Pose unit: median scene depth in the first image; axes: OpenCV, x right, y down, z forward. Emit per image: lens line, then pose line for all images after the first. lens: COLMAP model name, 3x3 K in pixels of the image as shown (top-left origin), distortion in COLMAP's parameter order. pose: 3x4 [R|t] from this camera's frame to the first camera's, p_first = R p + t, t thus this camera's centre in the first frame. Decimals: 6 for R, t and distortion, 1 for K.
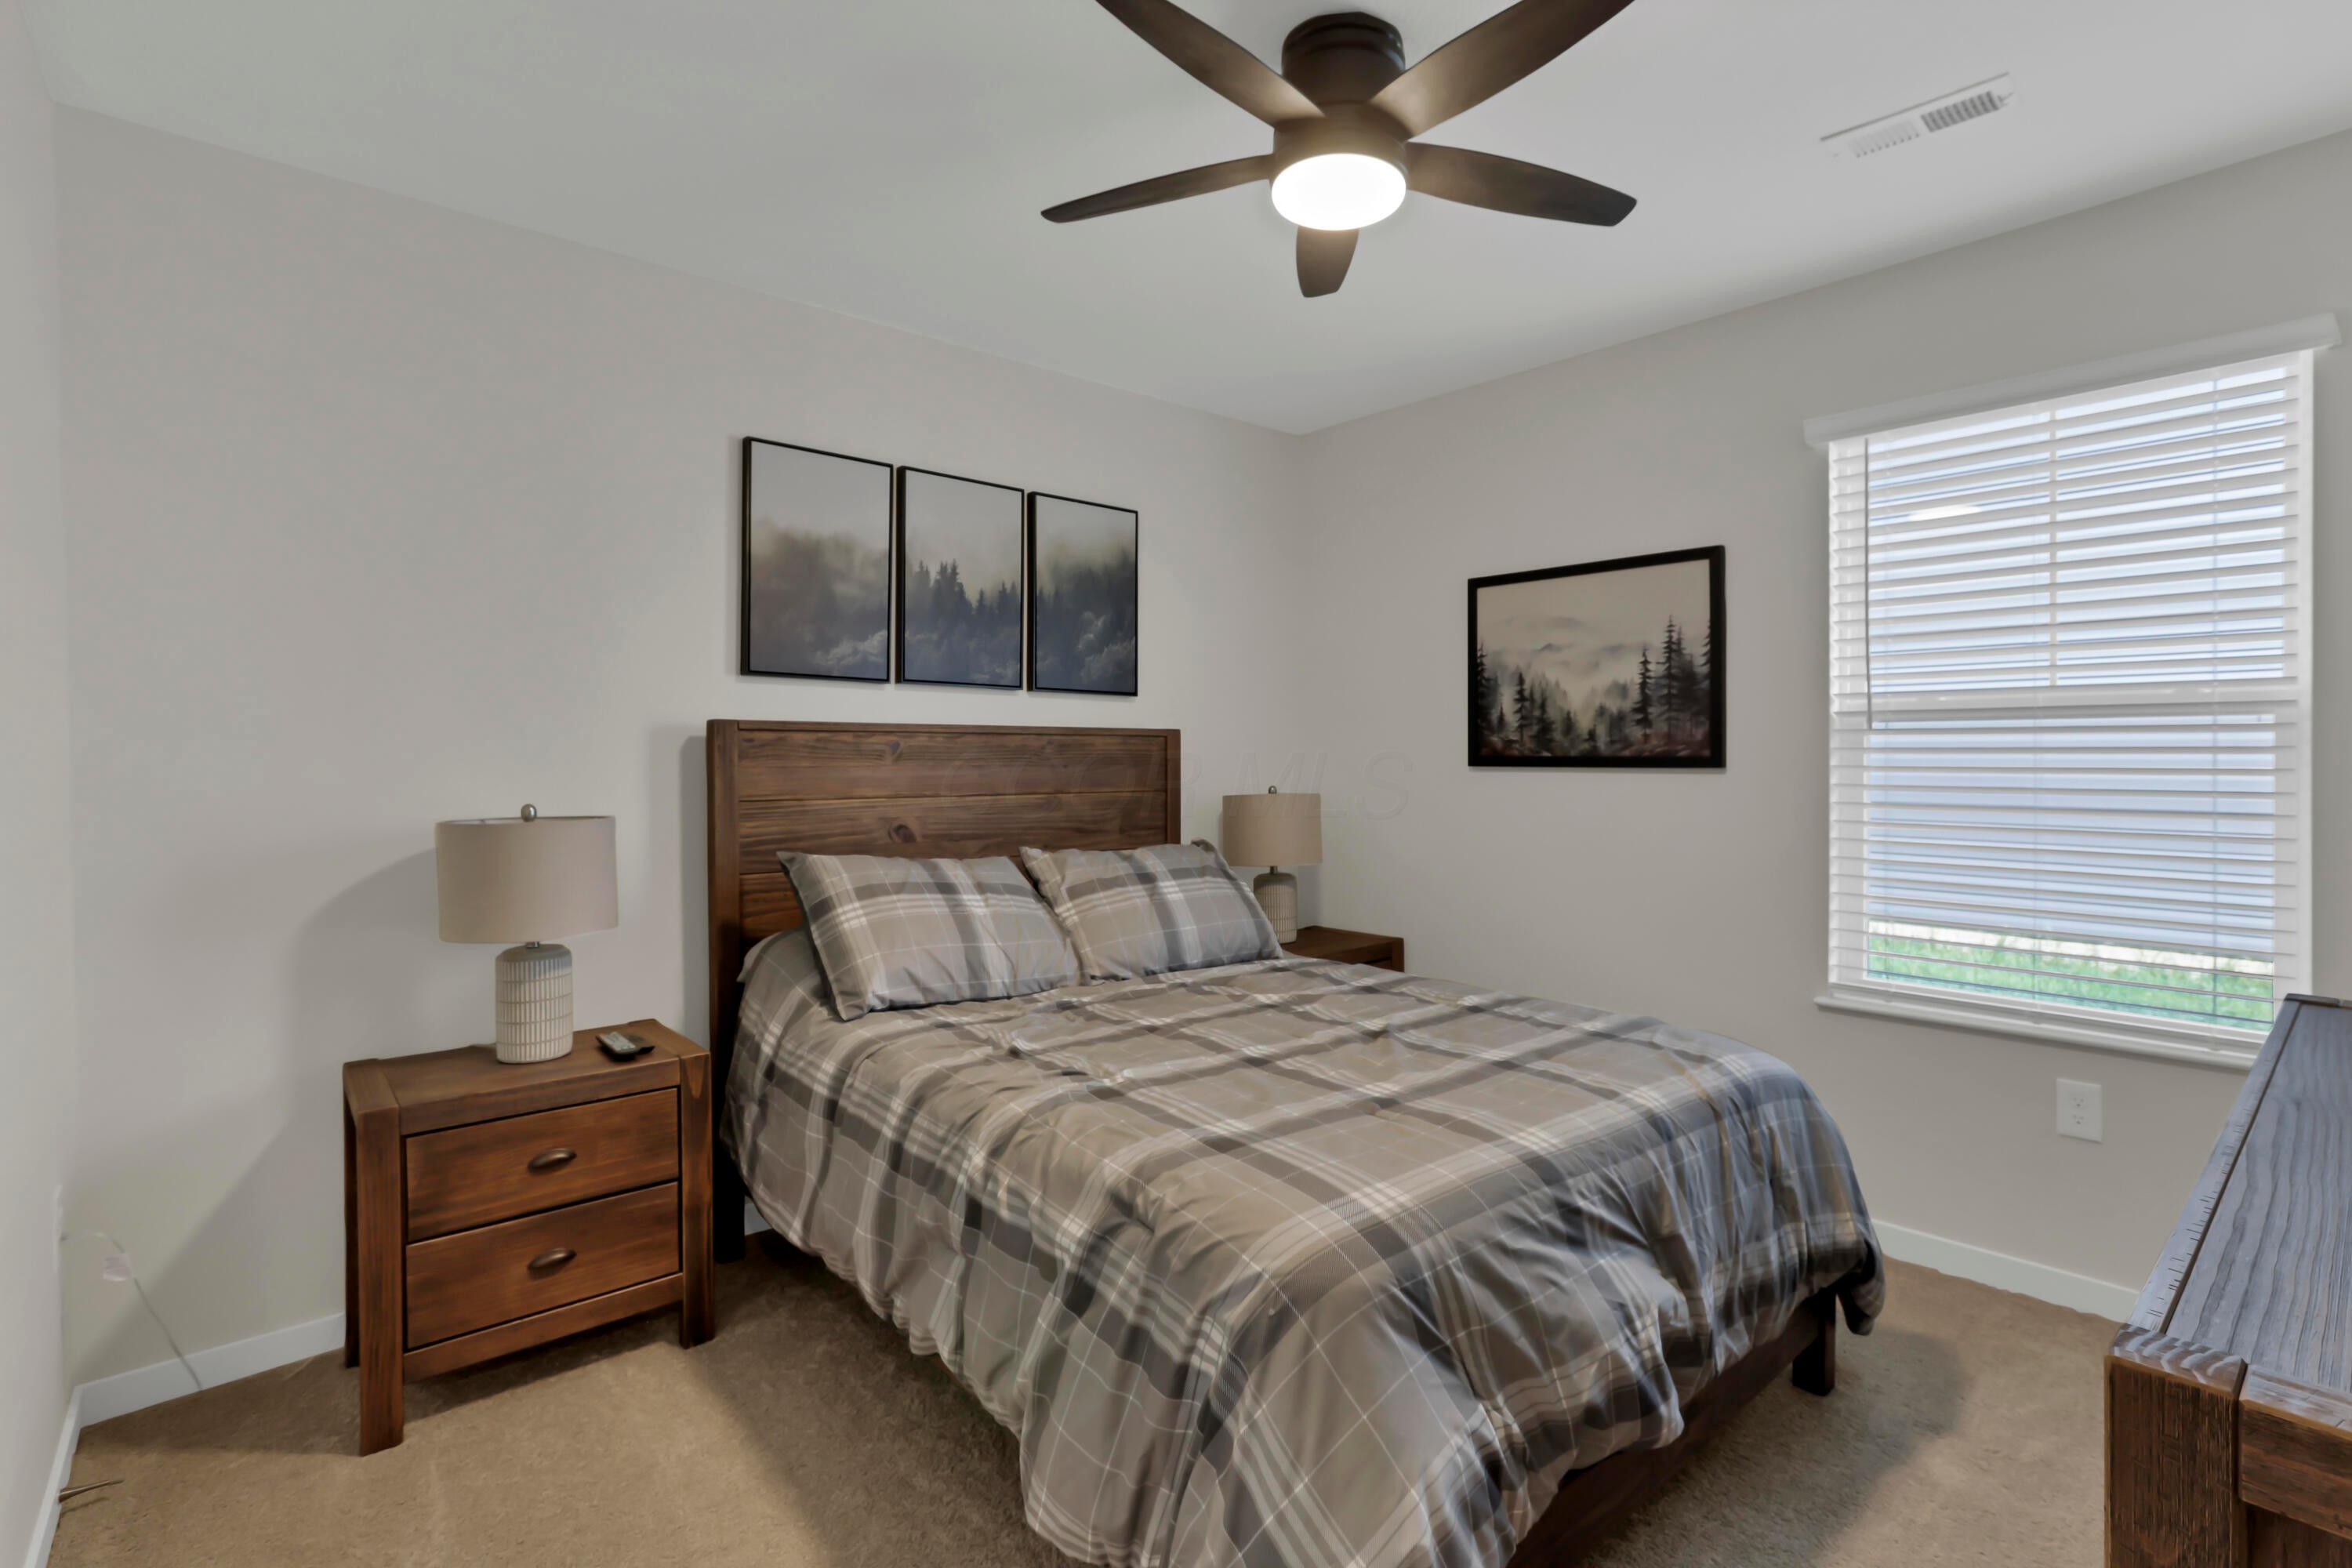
lens RADIAL K [[1103.3, 0, 1178.8], [0, 1103.3, 764.6], [0, 0, 1]] dist [-0.052767, 0.012767]
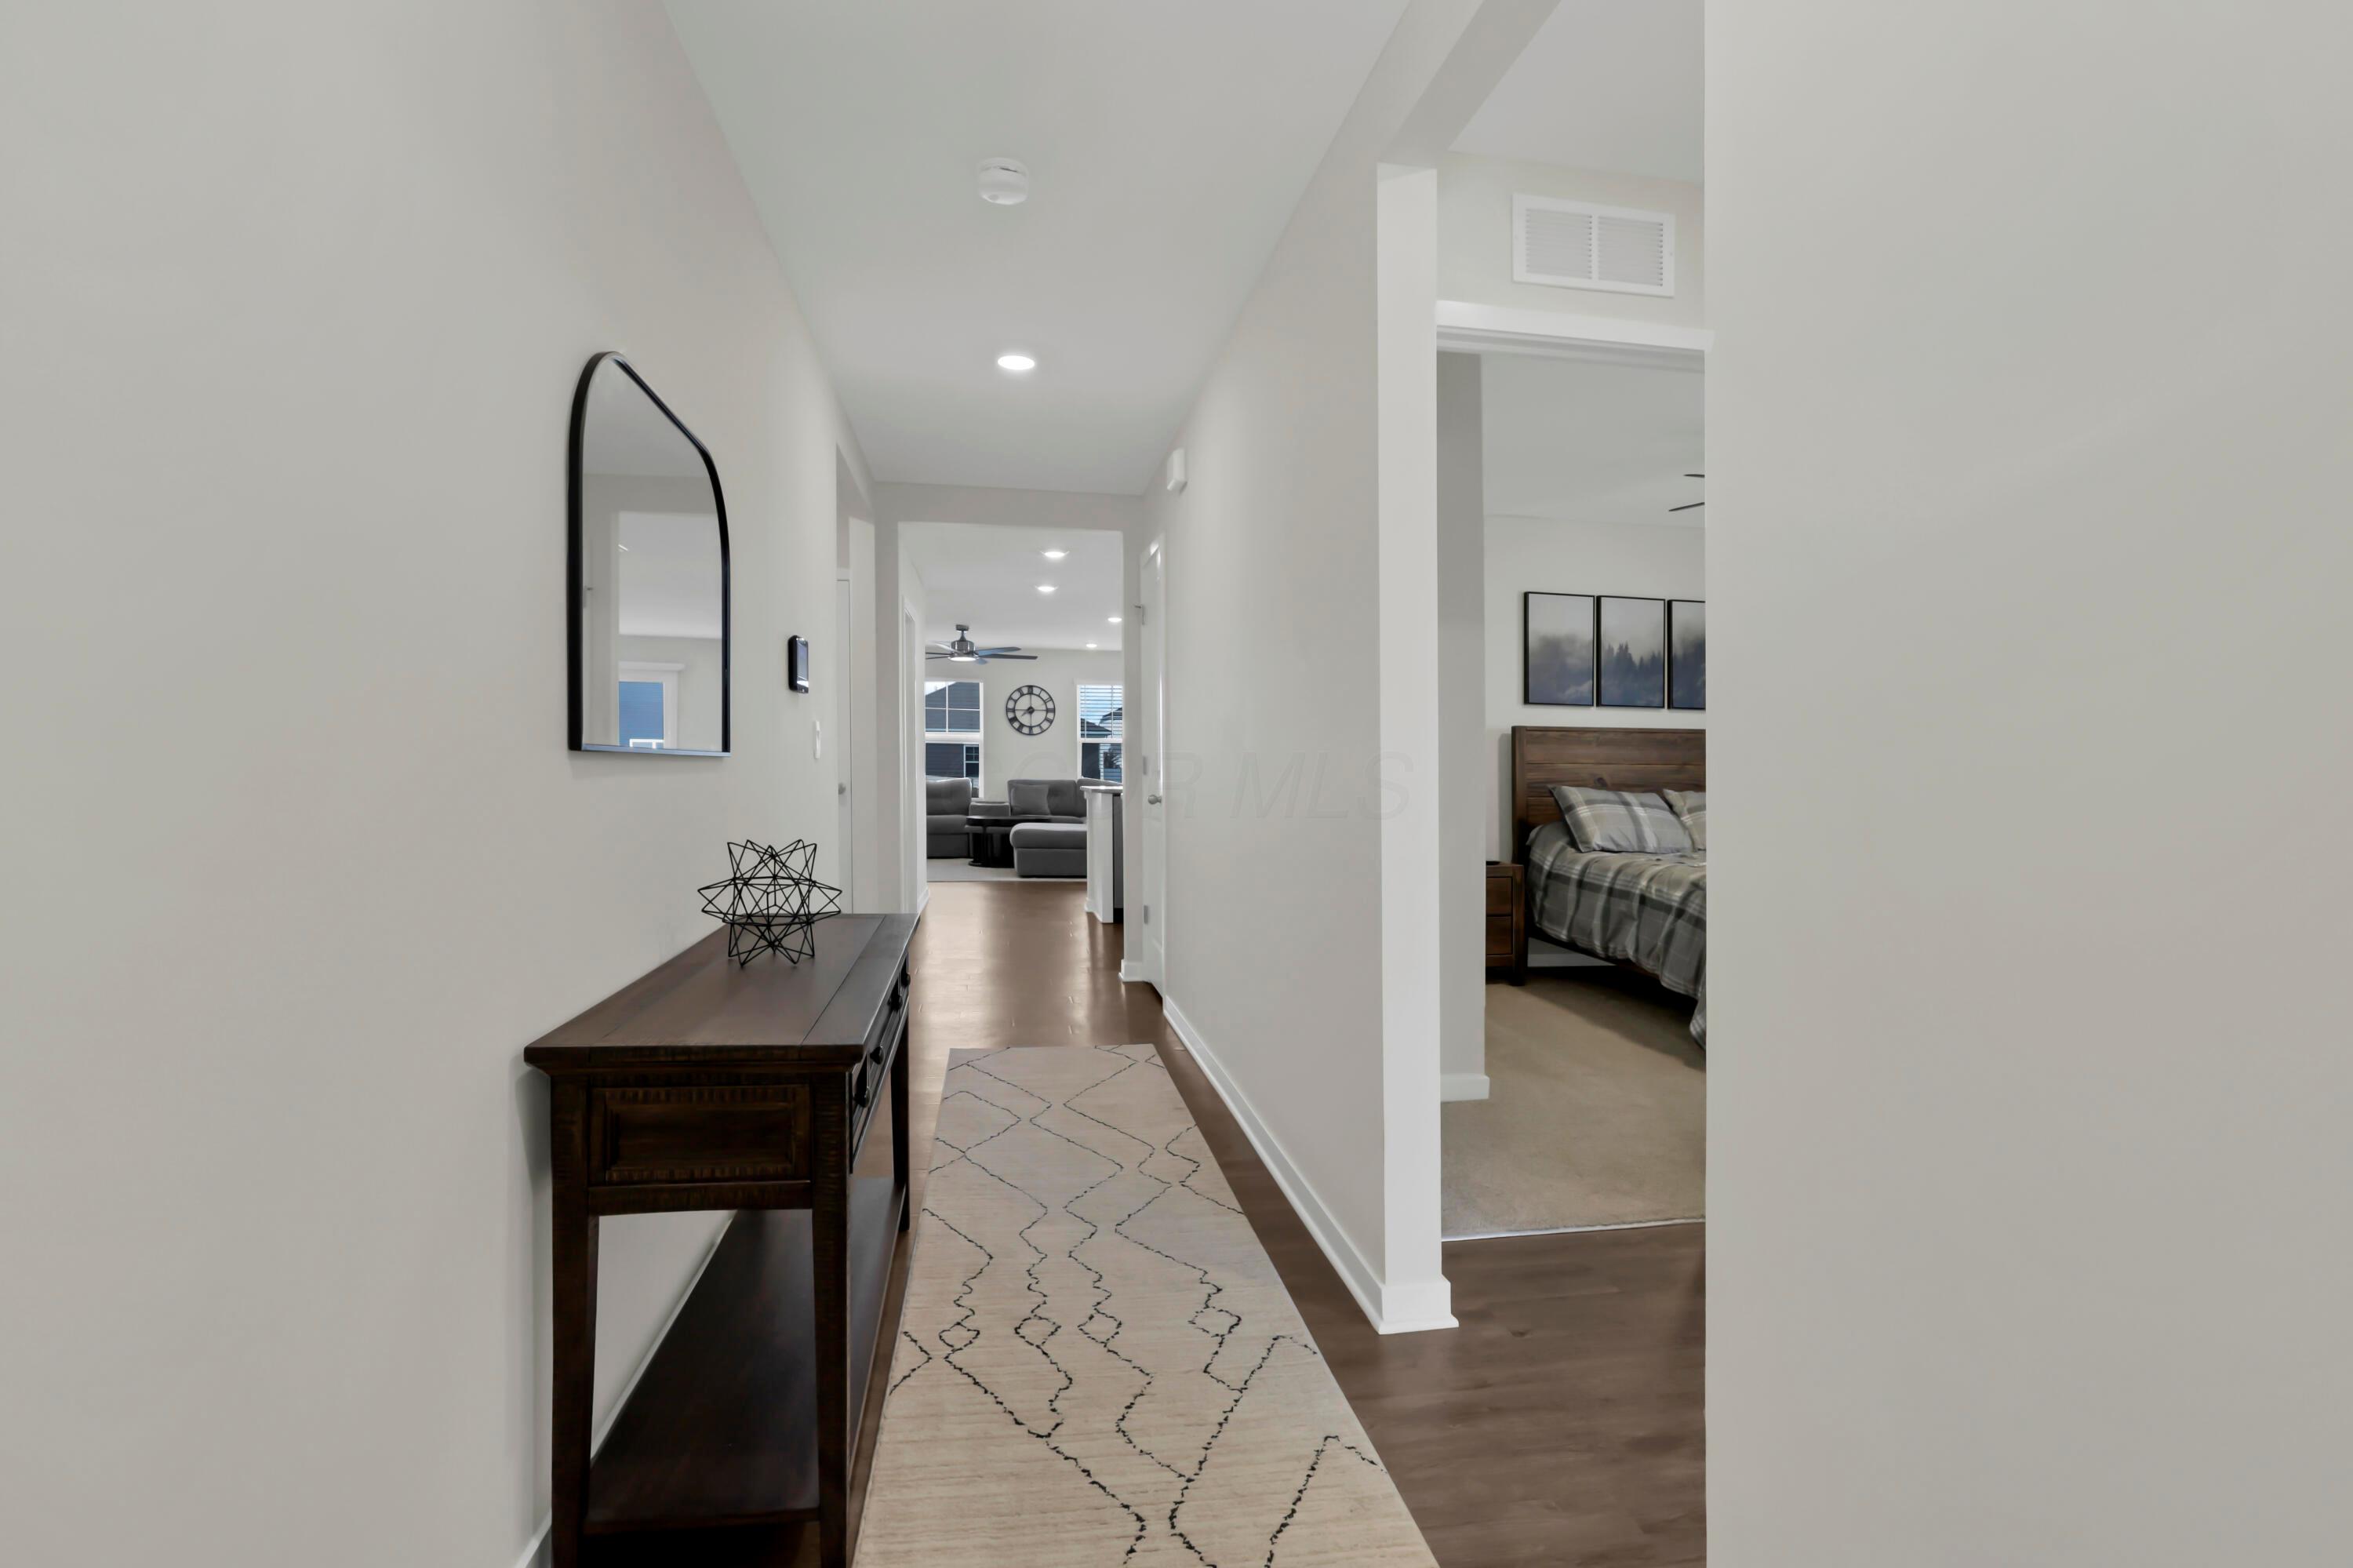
lens RADIAL K [[1137.0, 0, 1243.2], [0, 1137.0, 755.7], [0, 0, 1]] dist [-0.010986, 0.002400]
pose [[0.876142, -0.000372, -0.482052, 0.242762], [-0.006905, 0.999887, -0.013323, 0.065264], [0.482003, 0.015001, 0.876041, -1.560212]]
